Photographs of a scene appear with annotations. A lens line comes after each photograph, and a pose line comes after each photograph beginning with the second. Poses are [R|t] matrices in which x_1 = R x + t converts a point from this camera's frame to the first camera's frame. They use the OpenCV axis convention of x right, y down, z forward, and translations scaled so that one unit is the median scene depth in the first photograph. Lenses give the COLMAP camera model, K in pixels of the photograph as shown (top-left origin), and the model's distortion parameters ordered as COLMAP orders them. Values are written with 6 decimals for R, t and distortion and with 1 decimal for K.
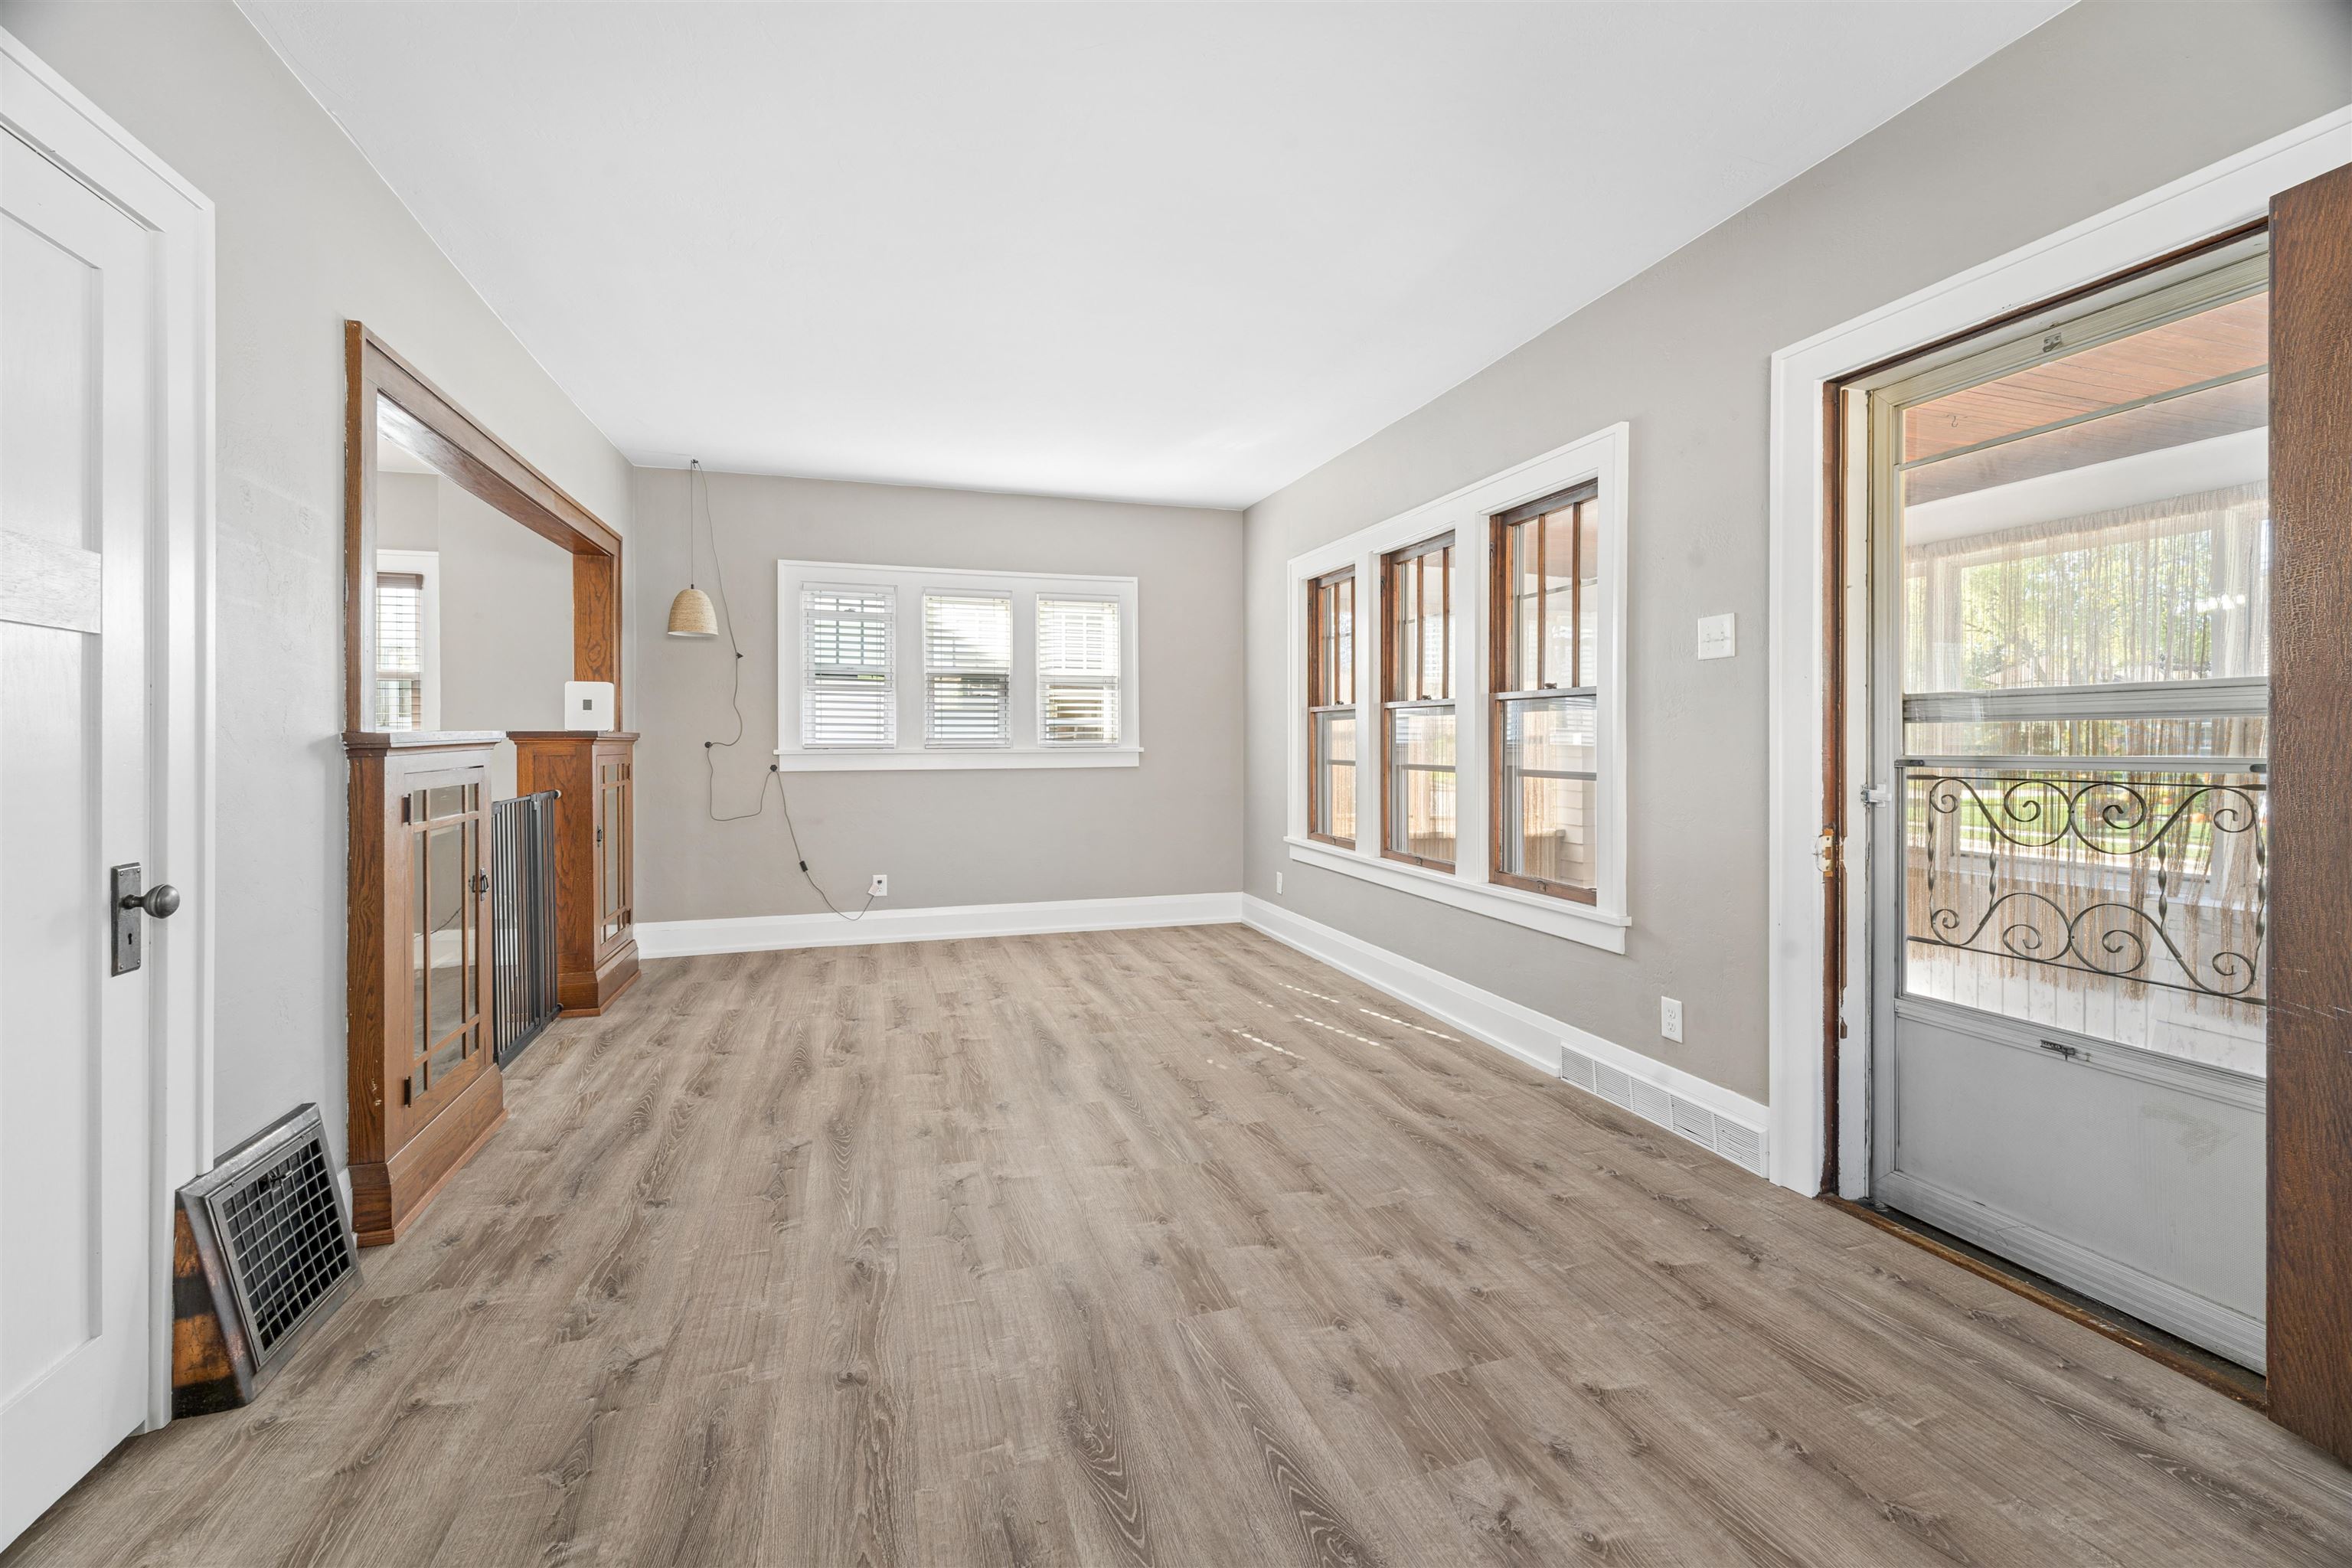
lens RADIAL K [[994.7, 0, 1174.3], [0, 994.7, 737.5], [0, 0, 1]] dist [0.001776, -0.000012]
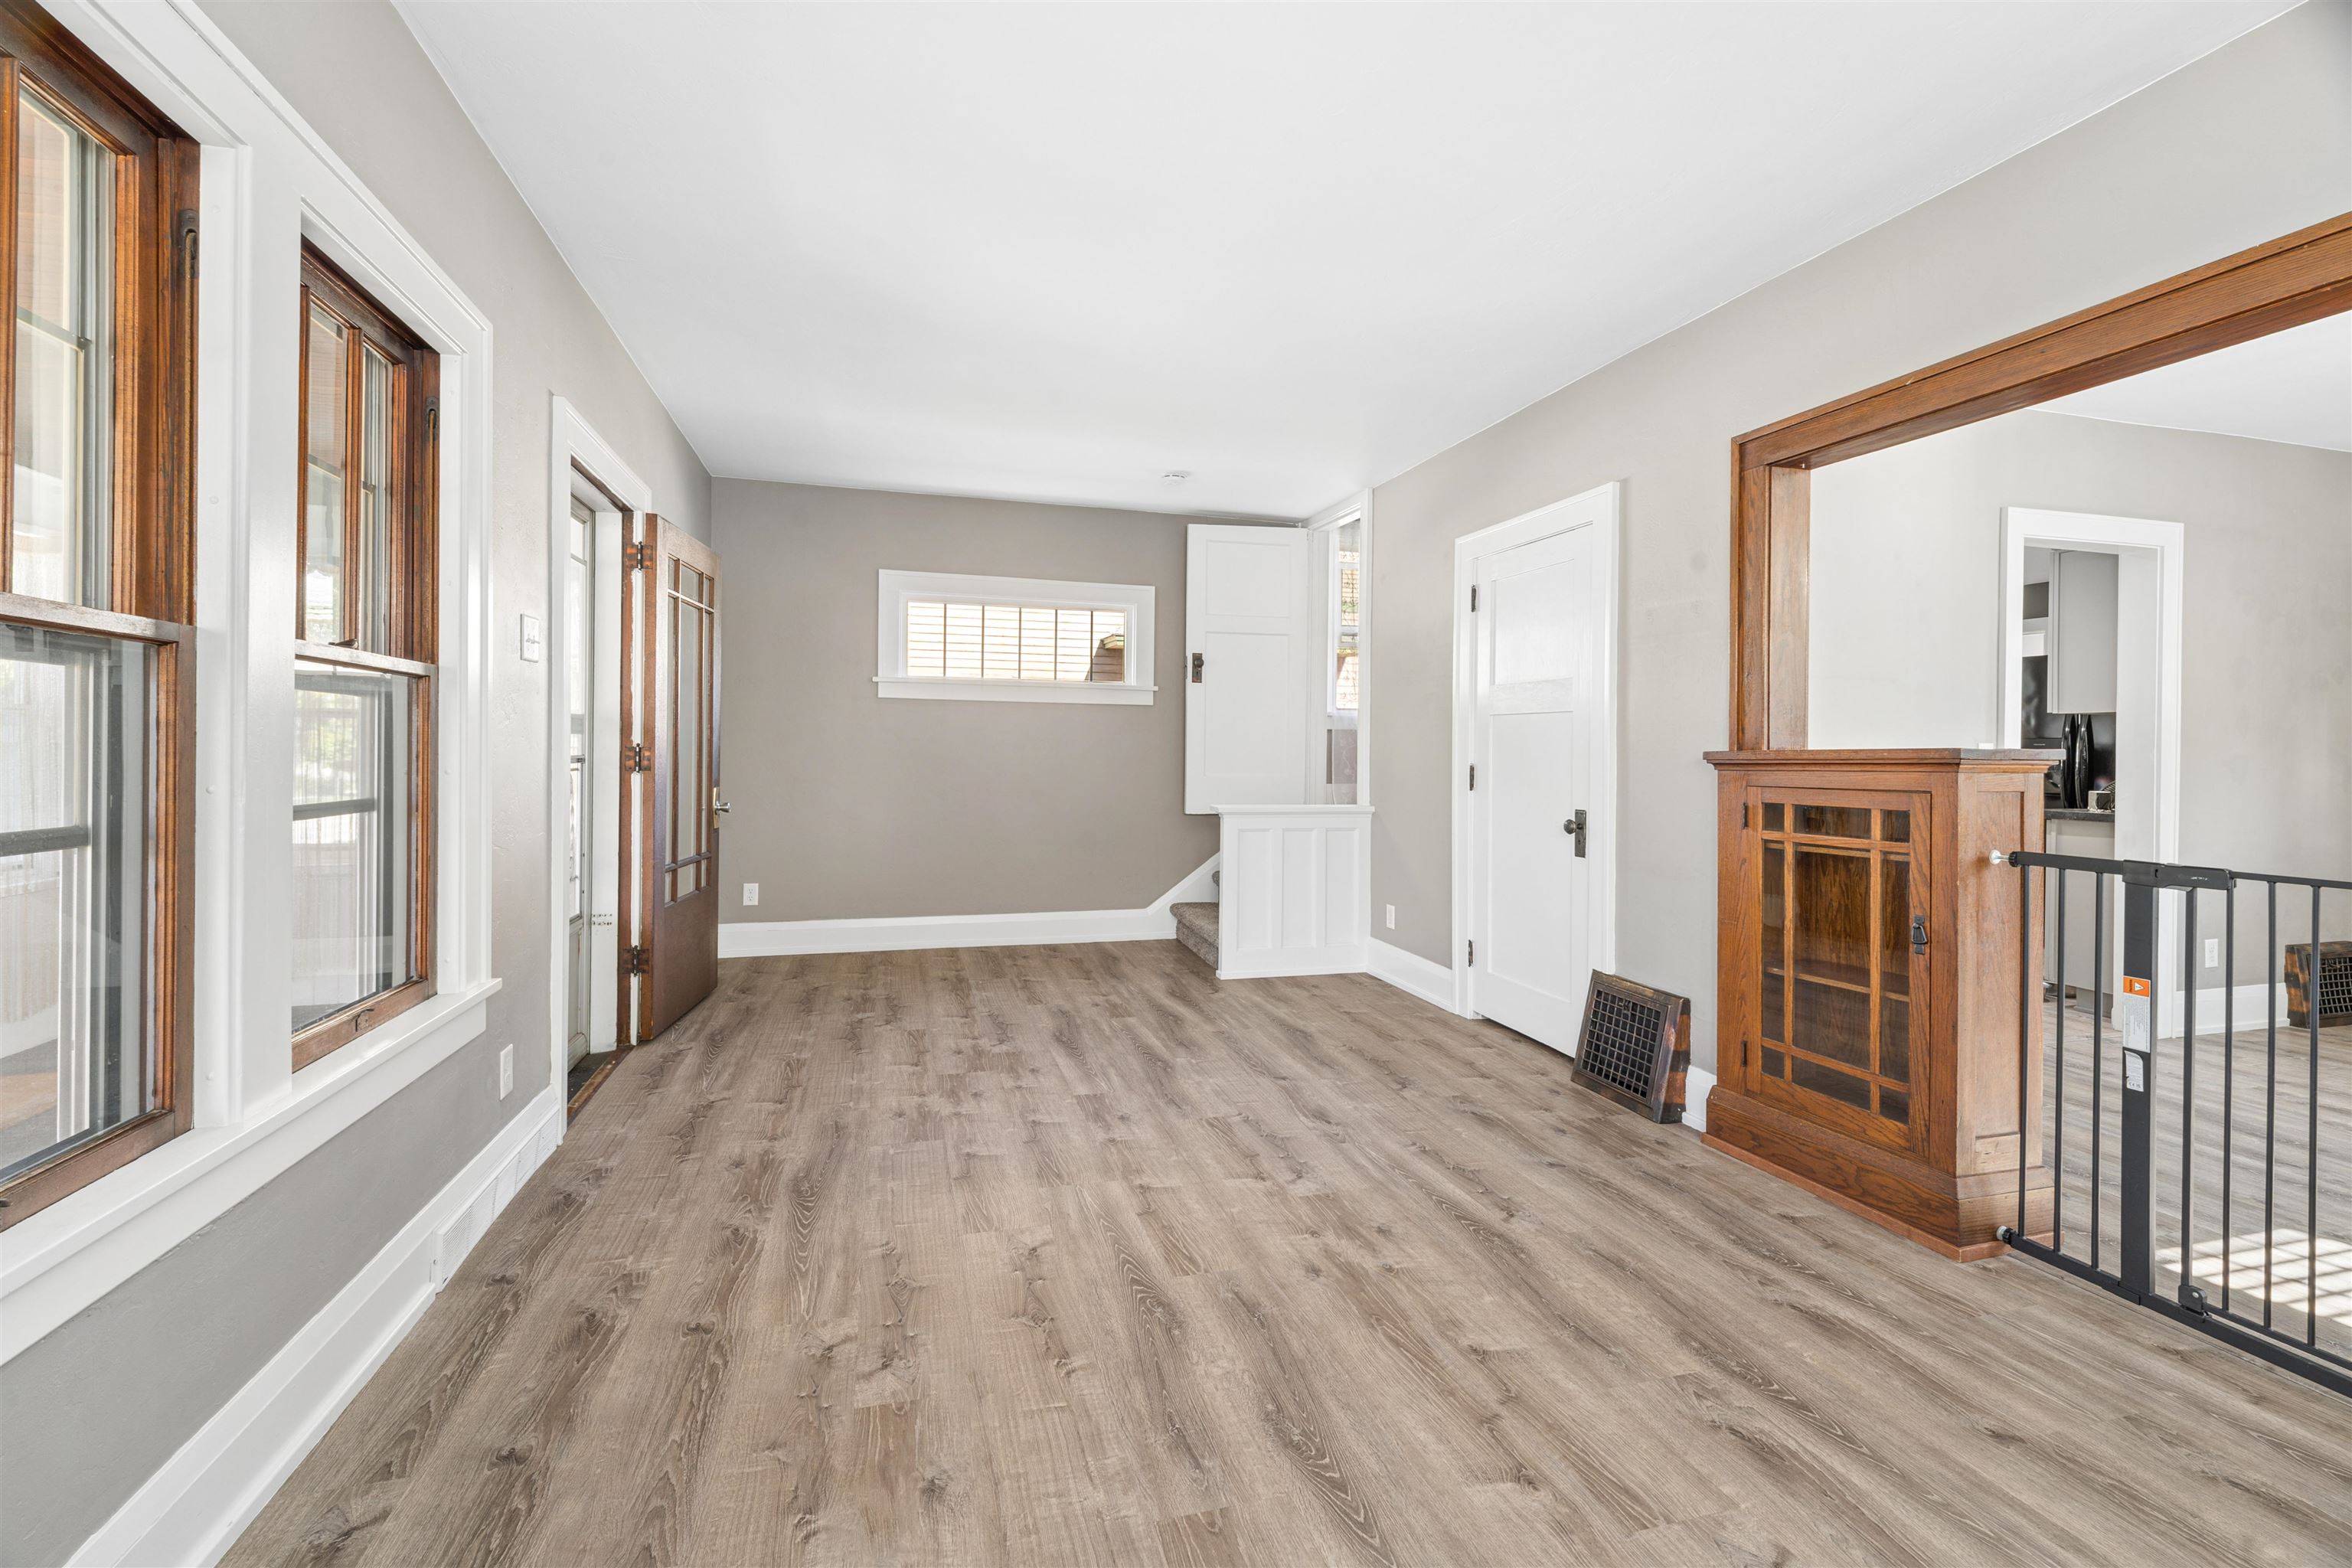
lens RADIAL K [[995.8, 0, 1174.8], [0, 995.8, 734.4], [0, 0, 1]] dist [0.026376, -0.000100]
pose [[-0.999732, -0.009436, 0.021143, -0.105251], [-0.009806, 0.999800, -0.017457, 0.002037], [-0.020974, -0.017660, -0.999624, 2.129212]]
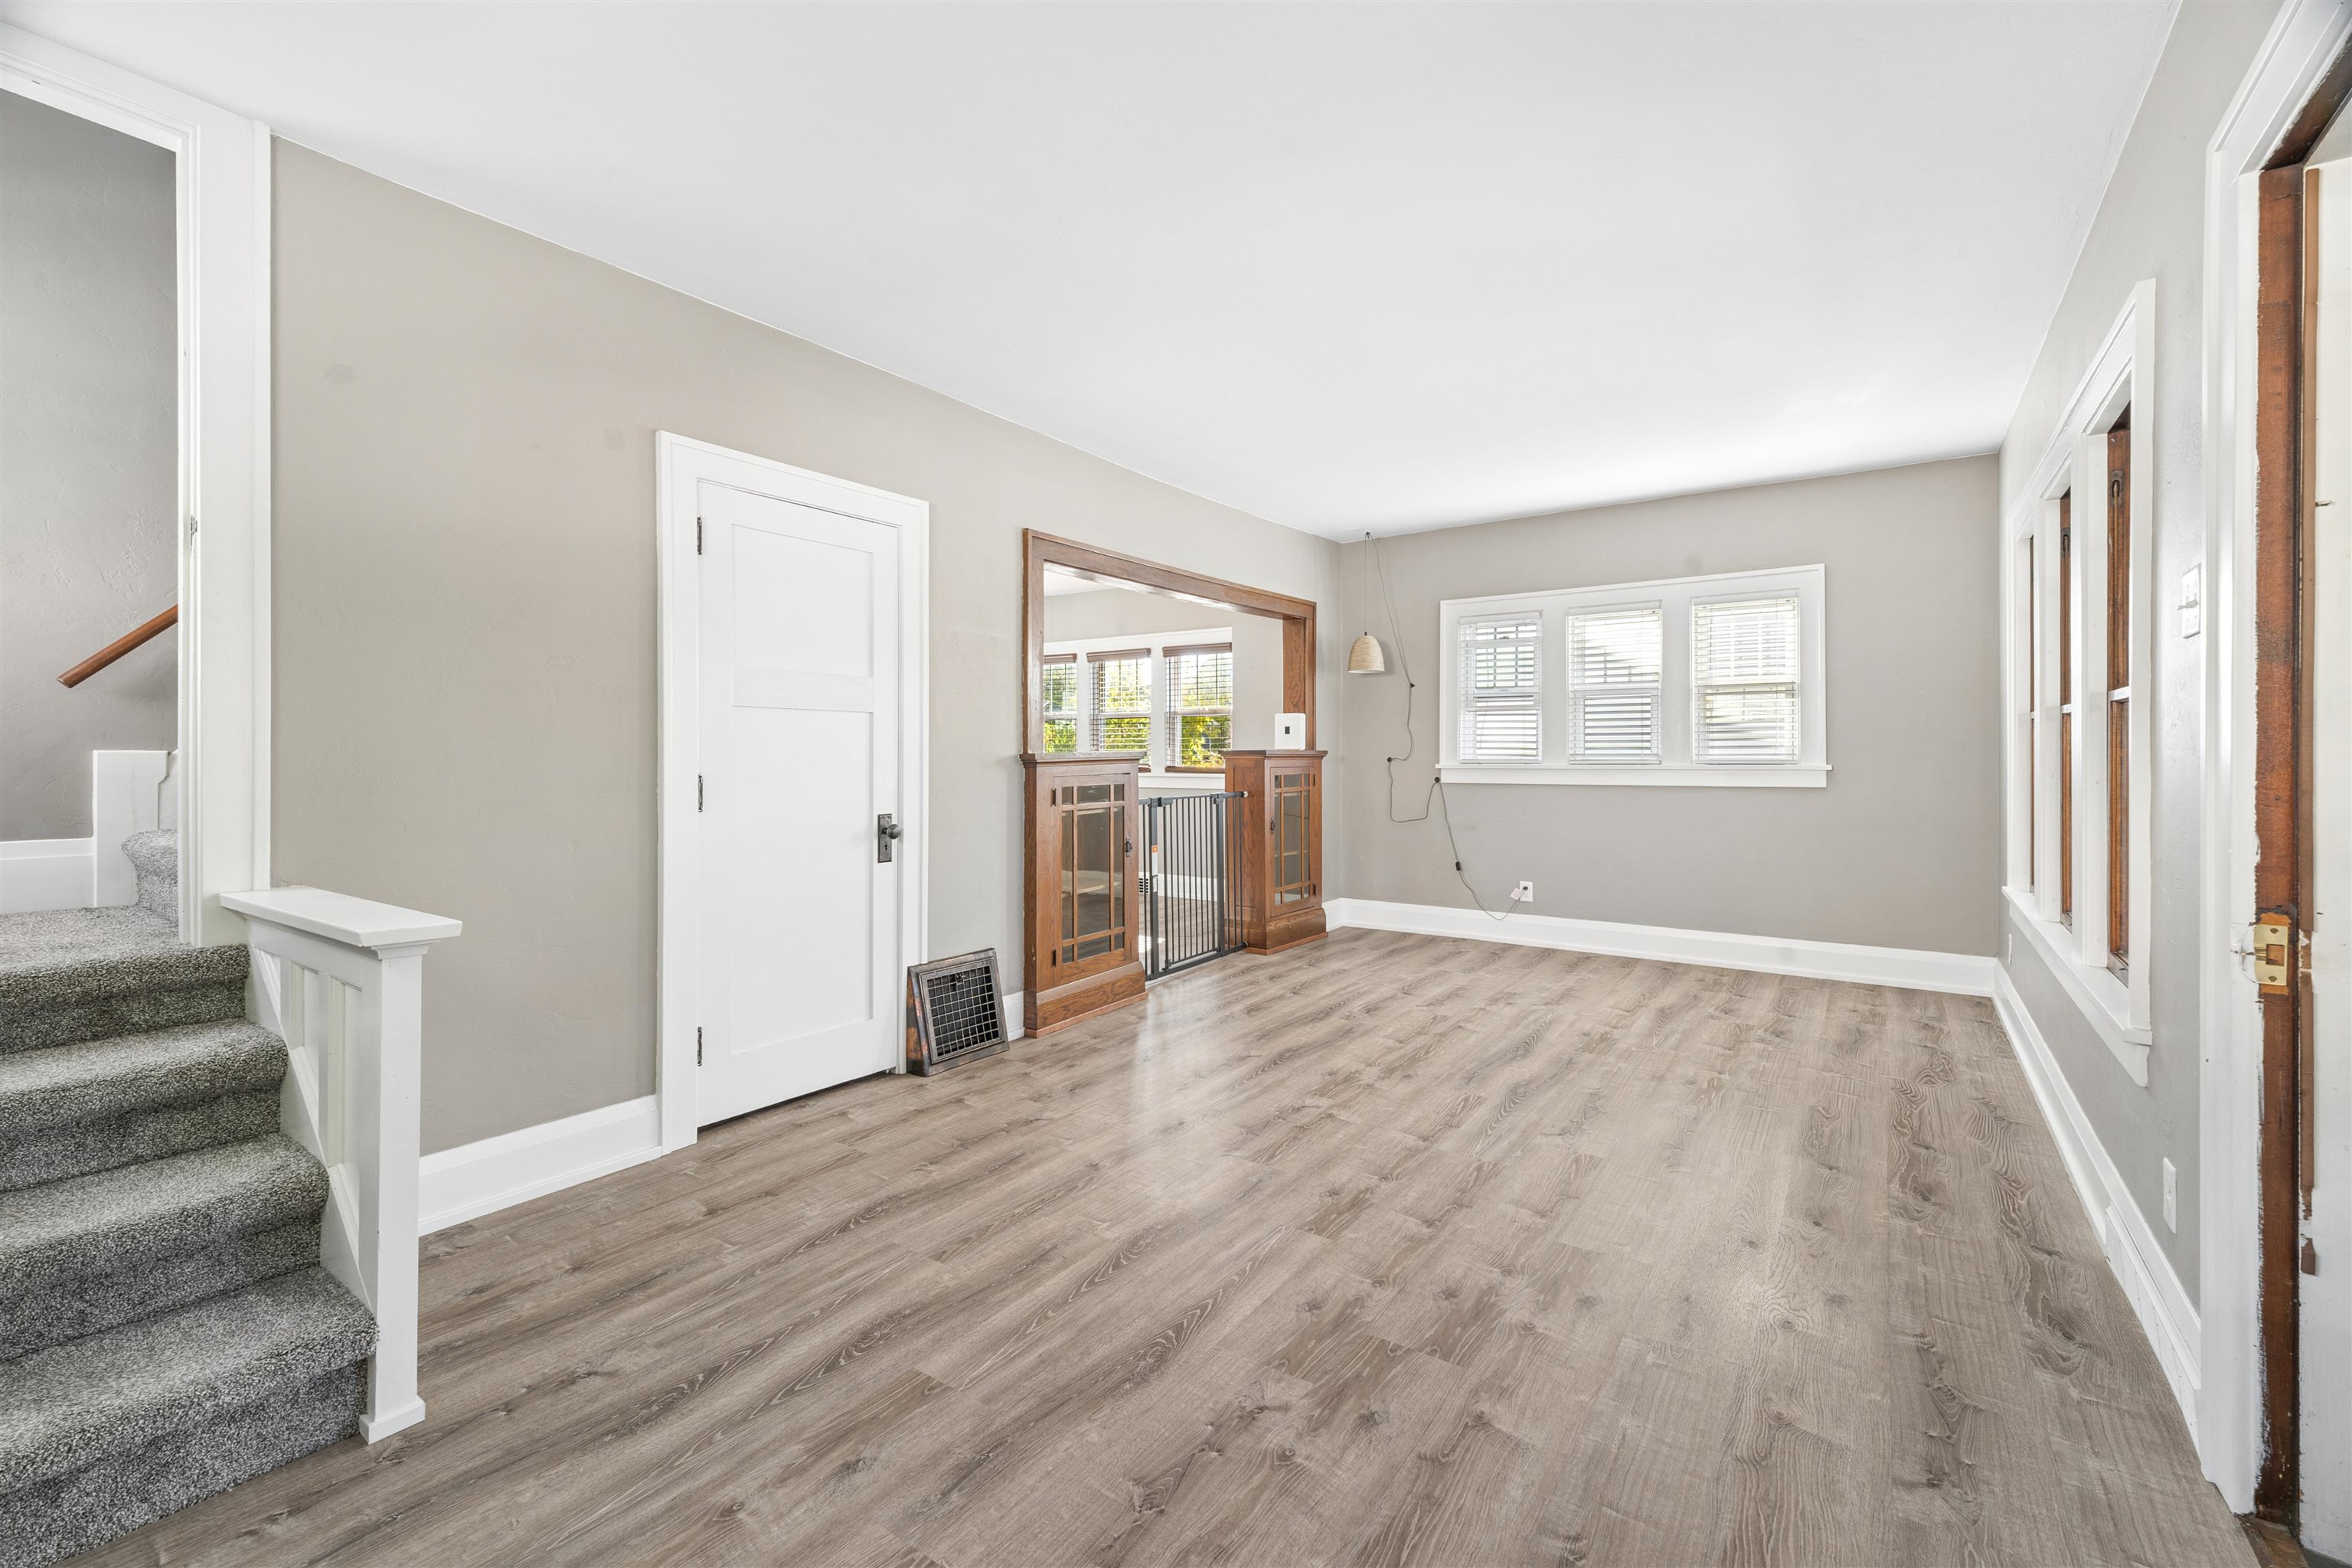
lens RADIAL K [[987.6, 0, 1170.7], [0, 987.6, 750.0], [0, 0, 1]] dist [0.017018, -0.009170]
pose [[0.603372, -0.002996, -0.797454, 0.712411], [0.002764, 0.999995, -0.001665, -0.007220], [0.797455, -0.001200, 0.603377, 0.108895]]
